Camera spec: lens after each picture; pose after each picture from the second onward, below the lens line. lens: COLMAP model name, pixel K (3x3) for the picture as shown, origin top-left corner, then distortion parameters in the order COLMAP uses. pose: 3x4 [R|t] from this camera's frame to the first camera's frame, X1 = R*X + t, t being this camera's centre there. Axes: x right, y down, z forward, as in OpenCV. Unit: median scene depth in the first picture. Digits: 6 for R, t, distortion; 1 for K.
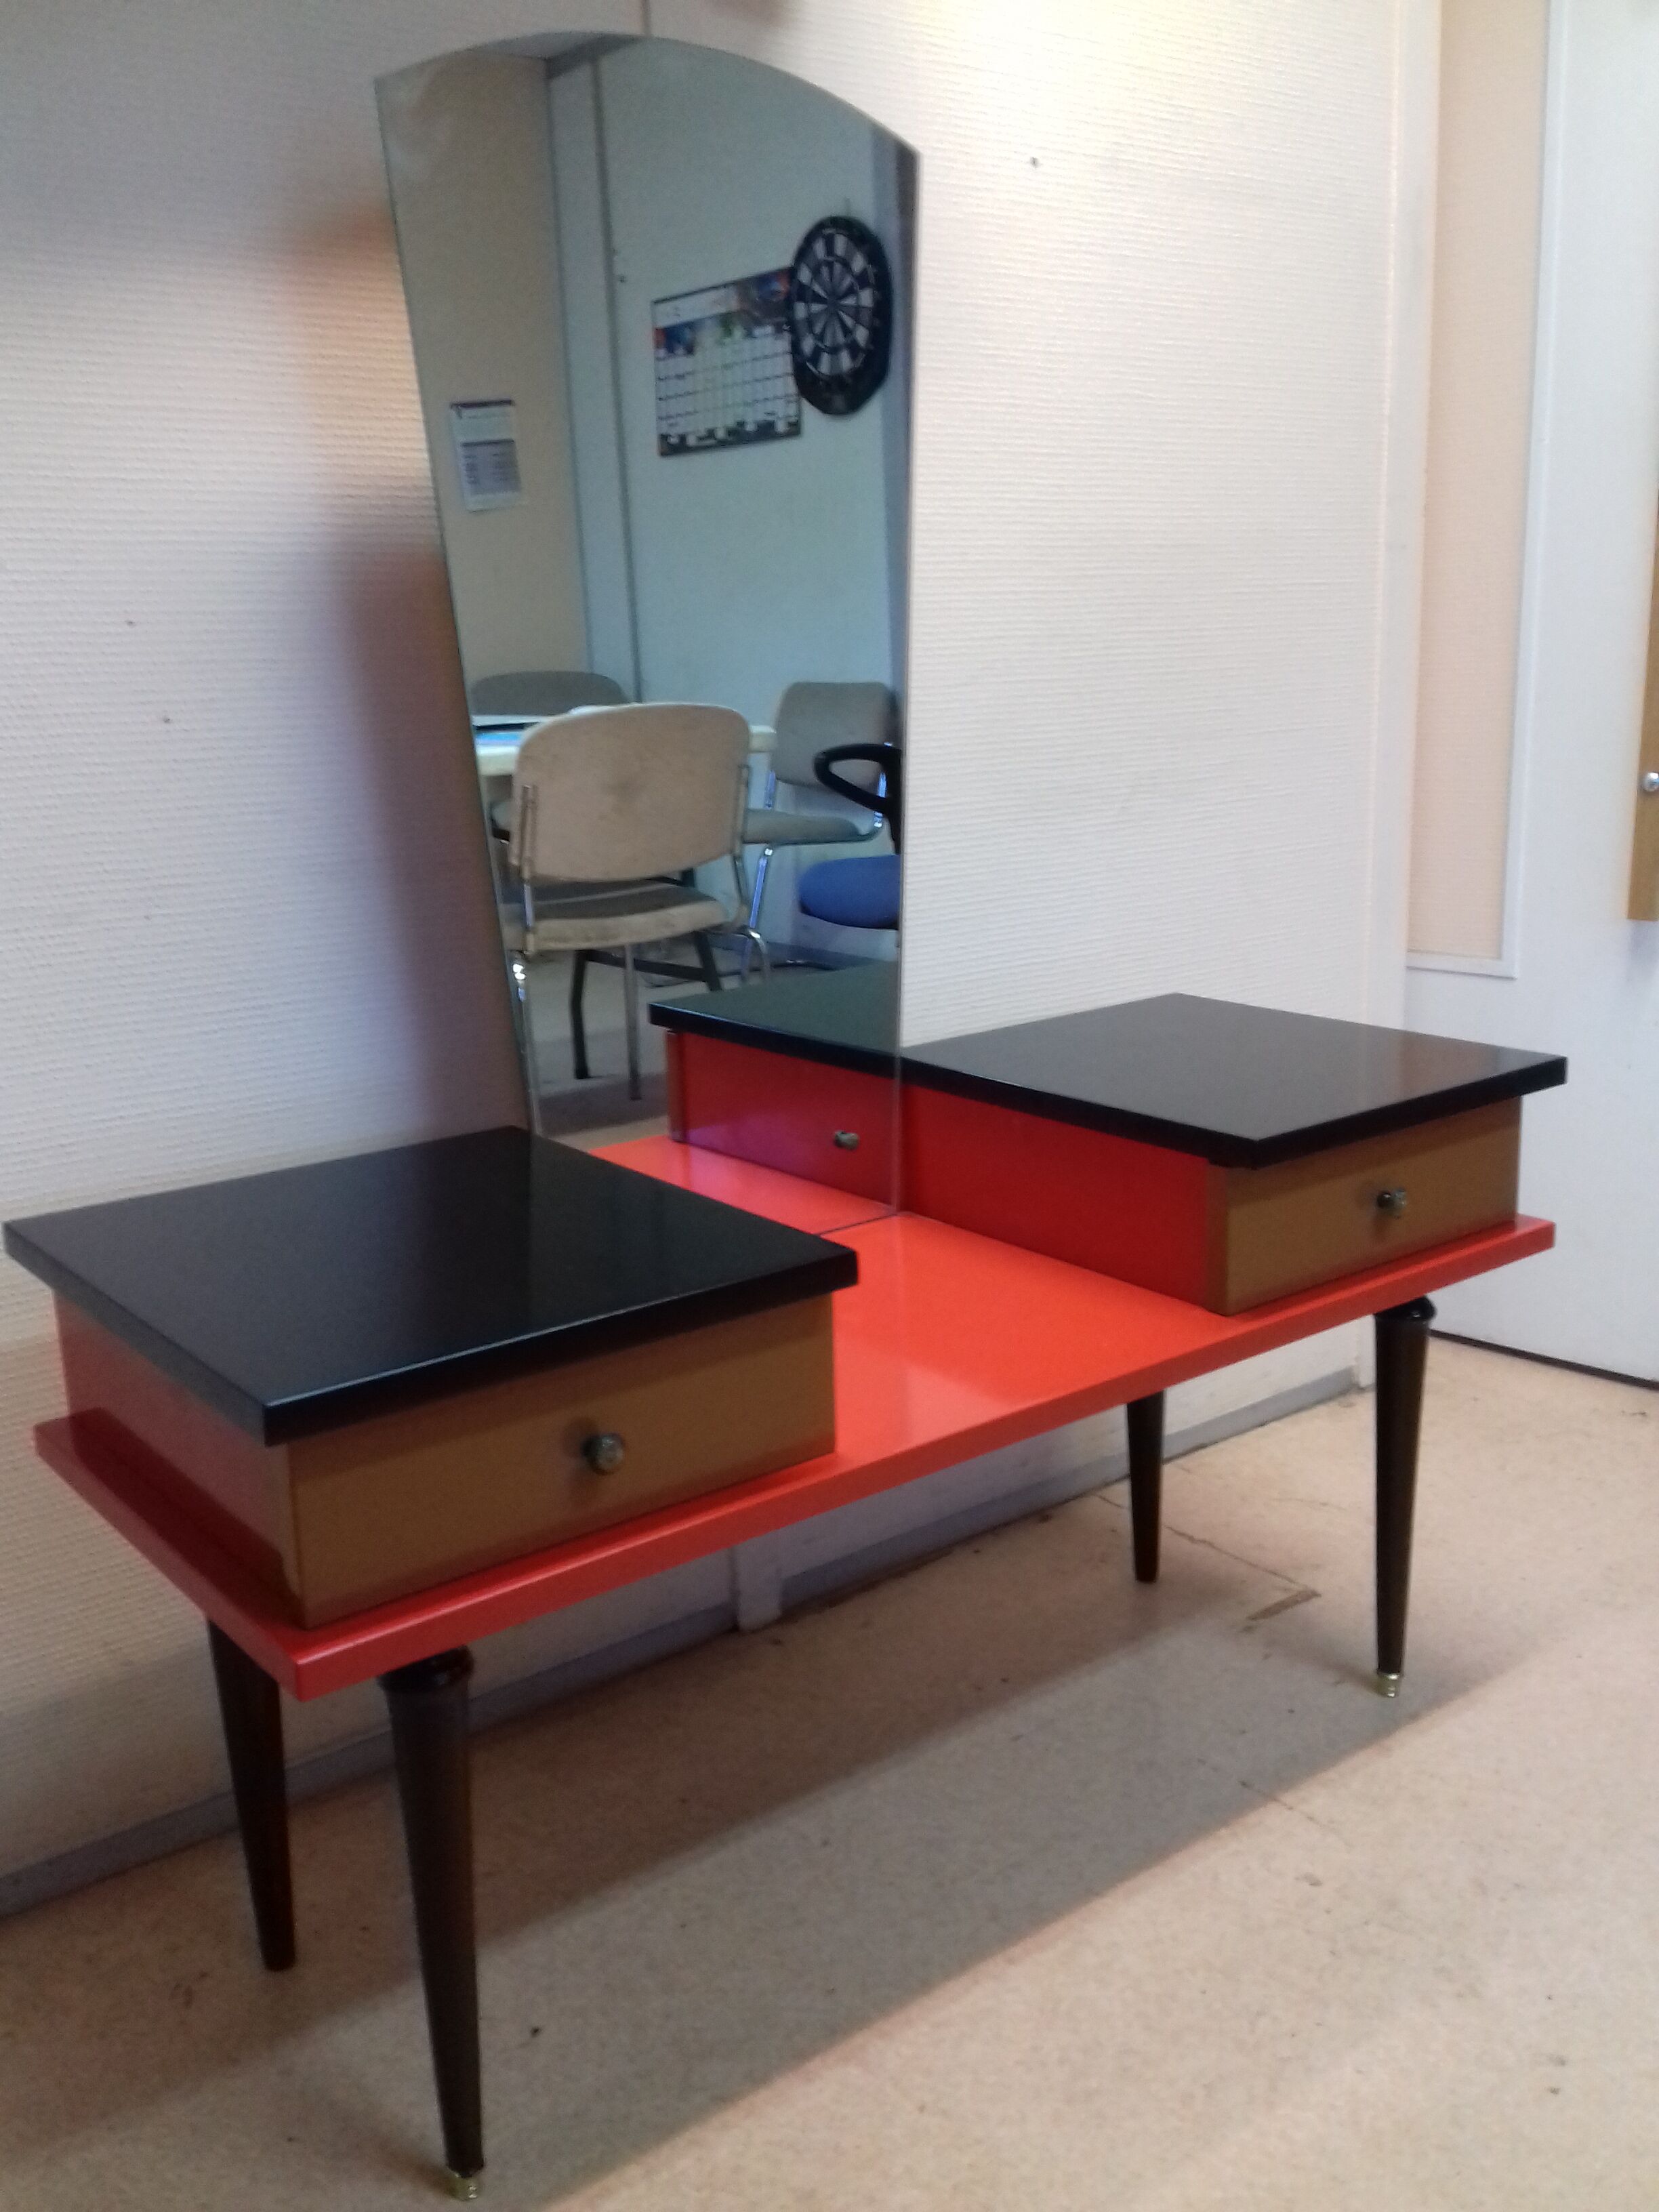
lens RADIAL K [[1969.4, 0, 829.5], [0, 1969.4, 1106.0], [0, 0, 1]] dist [0.008754, -0.014526]
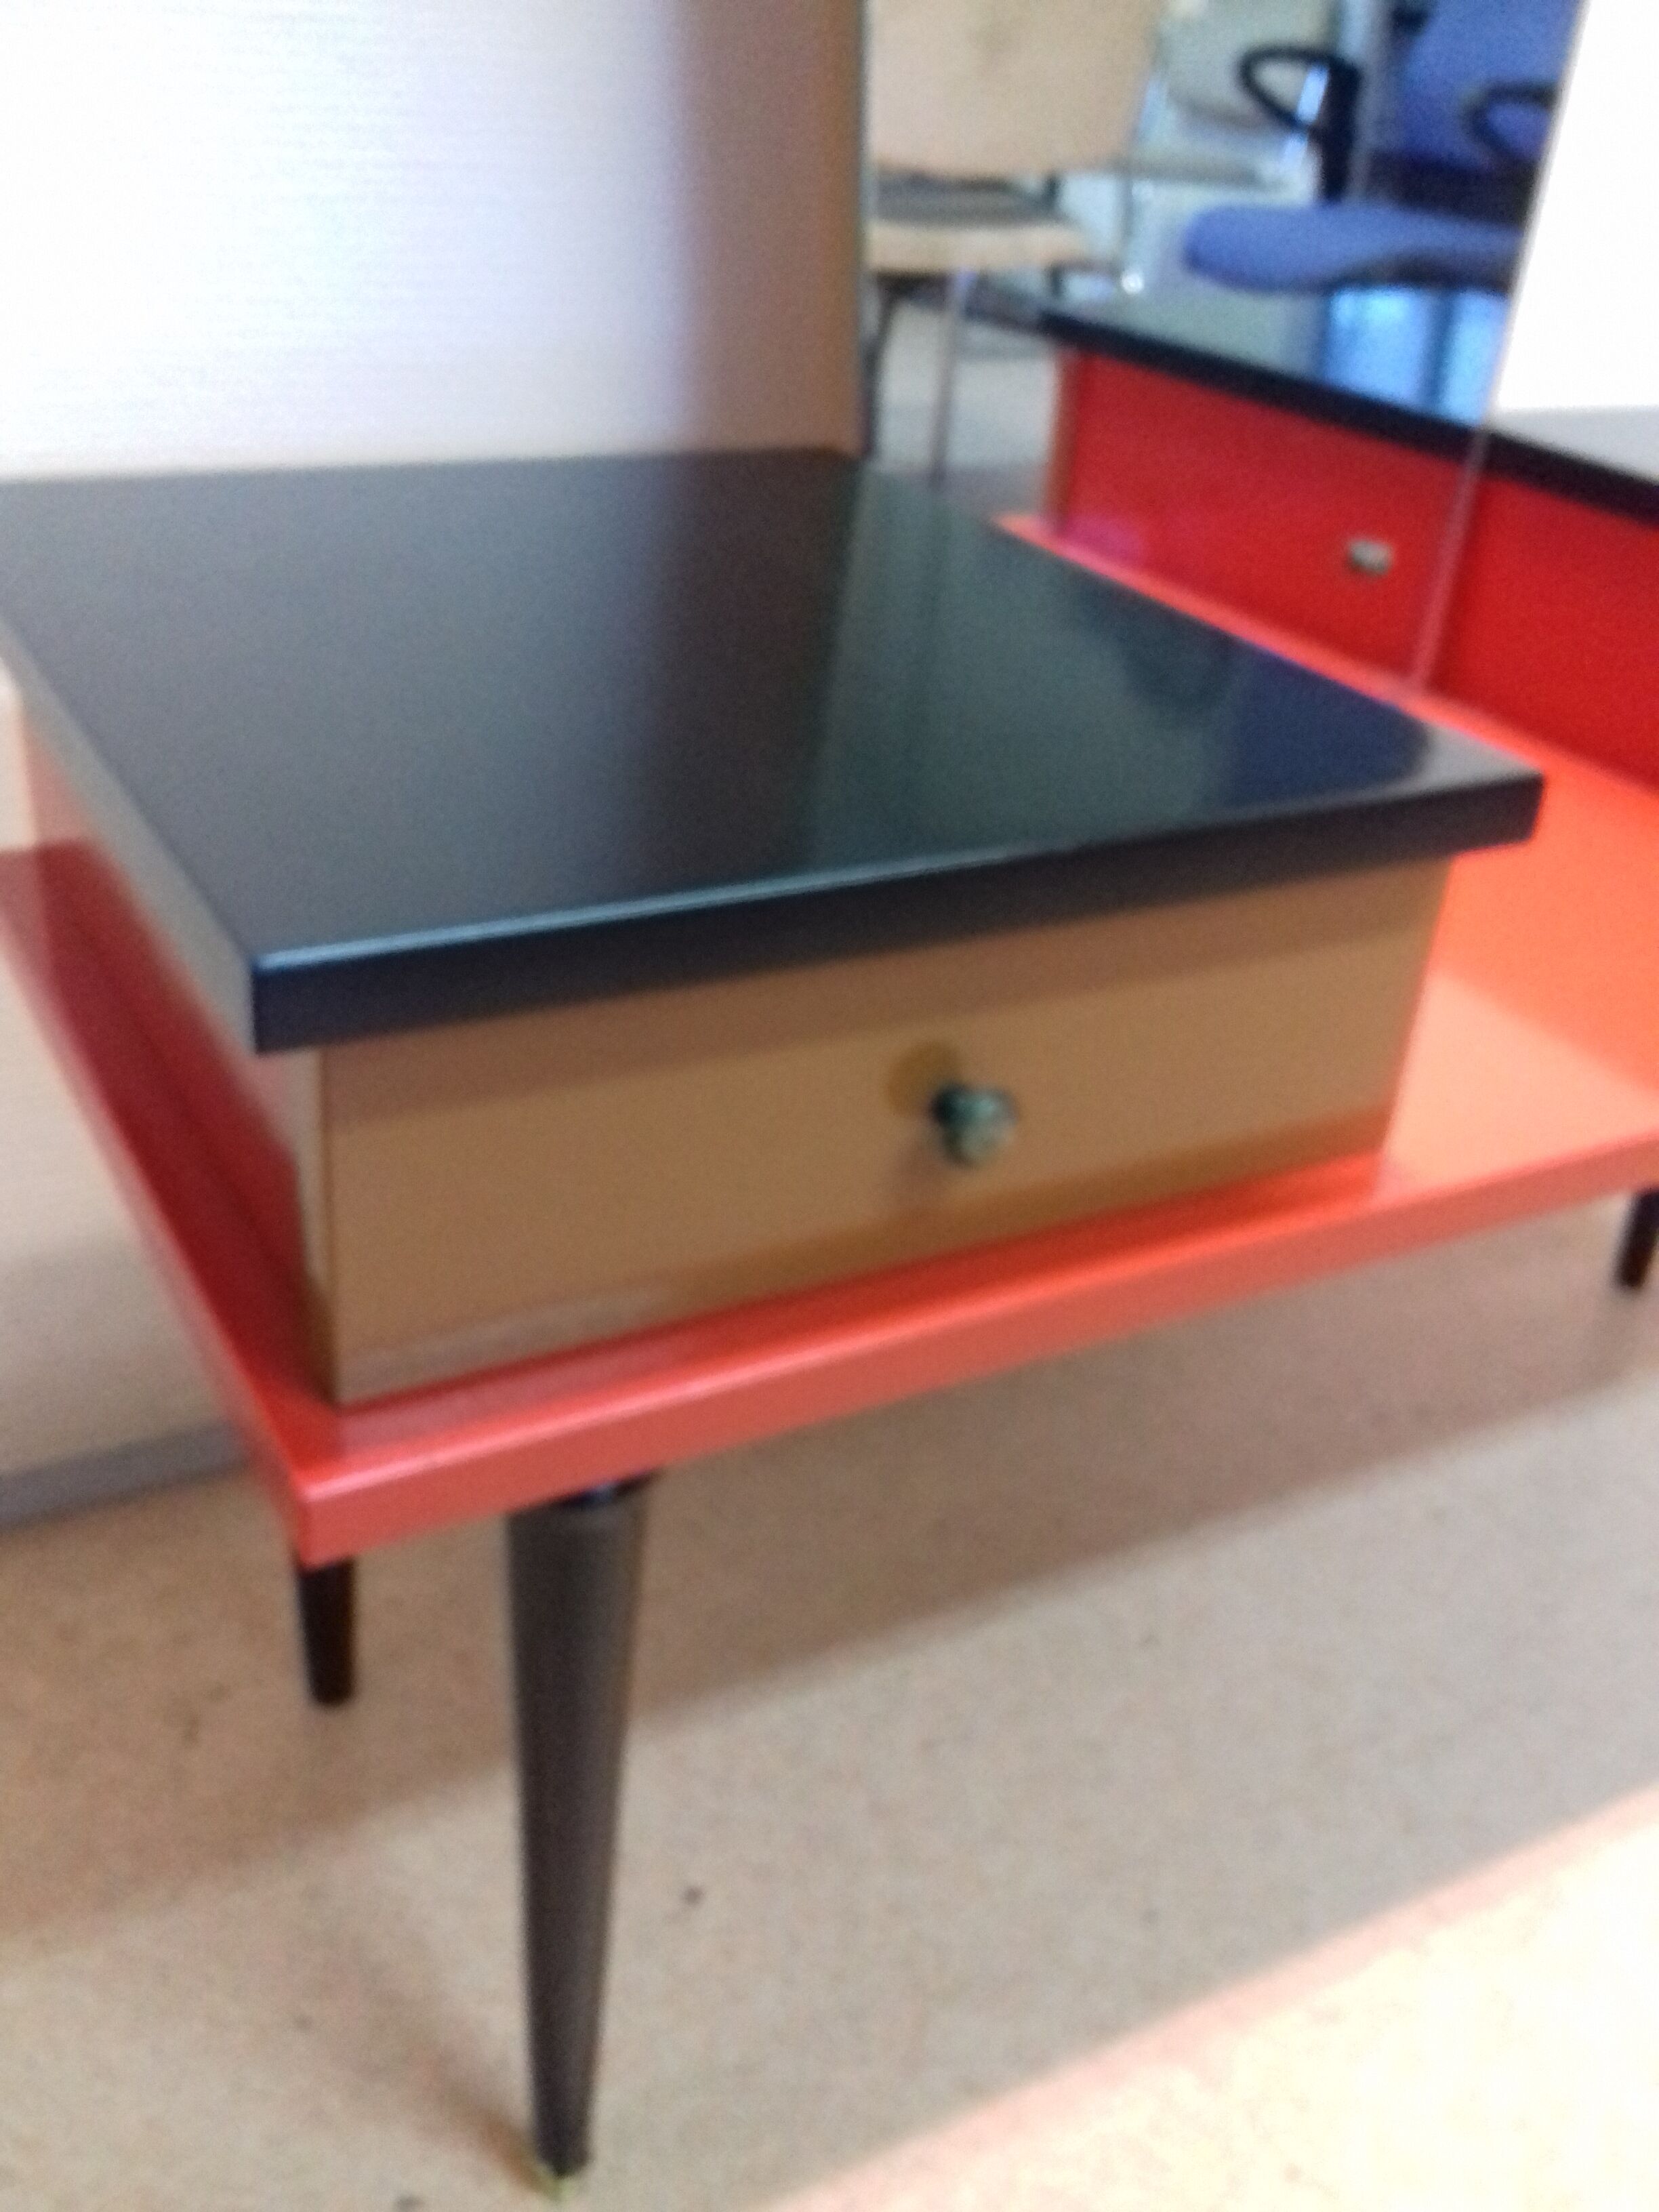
lens RADIAL K [[1969.4, 0, 829.5], [0, 1969.4, 1106.0], [0, 0, 1]] dist [0.008754, -0.014526]
pose [[0.983253, 0.162316, -0.082864, -0.090031], [-0.133143, 0.950266, 0.281545, 0.033457], [0.124442, -0.265798, 0.955963, 0.439255]]
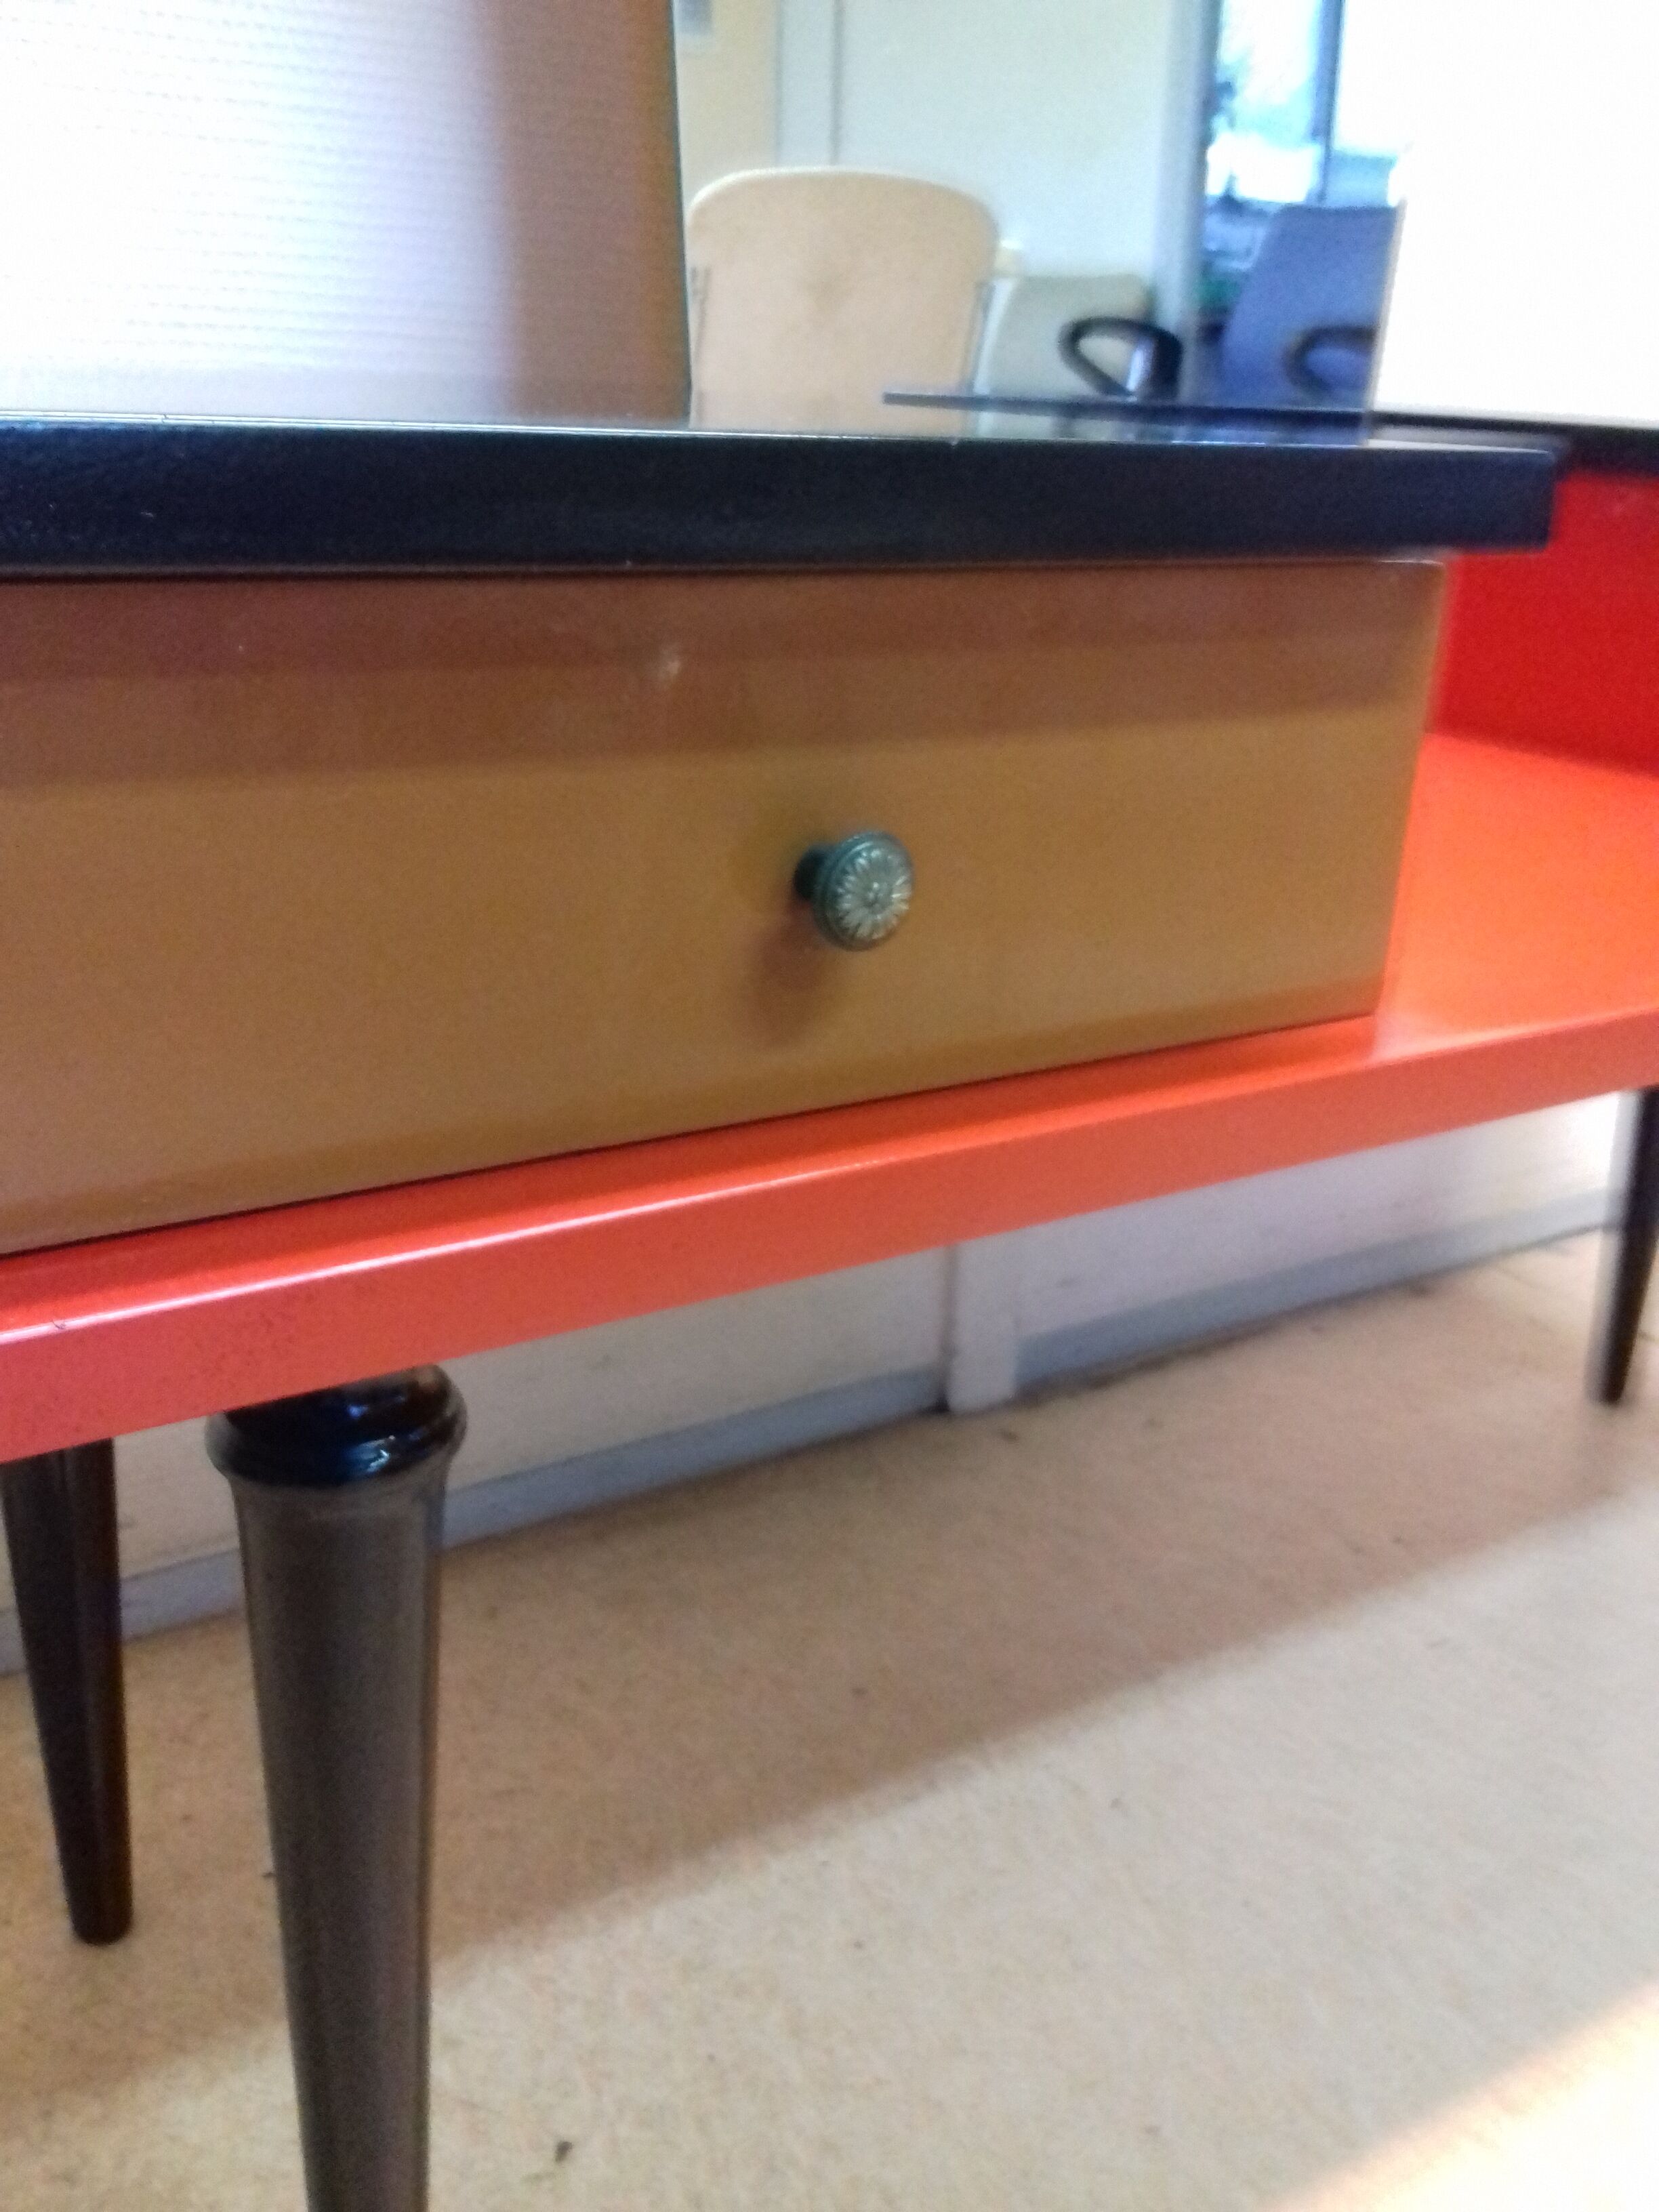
lens RADIAL K [[1928.9, 0, 812.3], [0, 1928.9, 1167.9], [0, 0, 1]] dist [0.080390, -0.189705]
pose [[0.993614, 0.096957, -0.057720, -0.079393], [-0.088513, 0.986990, 0.134225, 0.147514], [0.069983, -0.128259, 0.989268, 0.530691]]
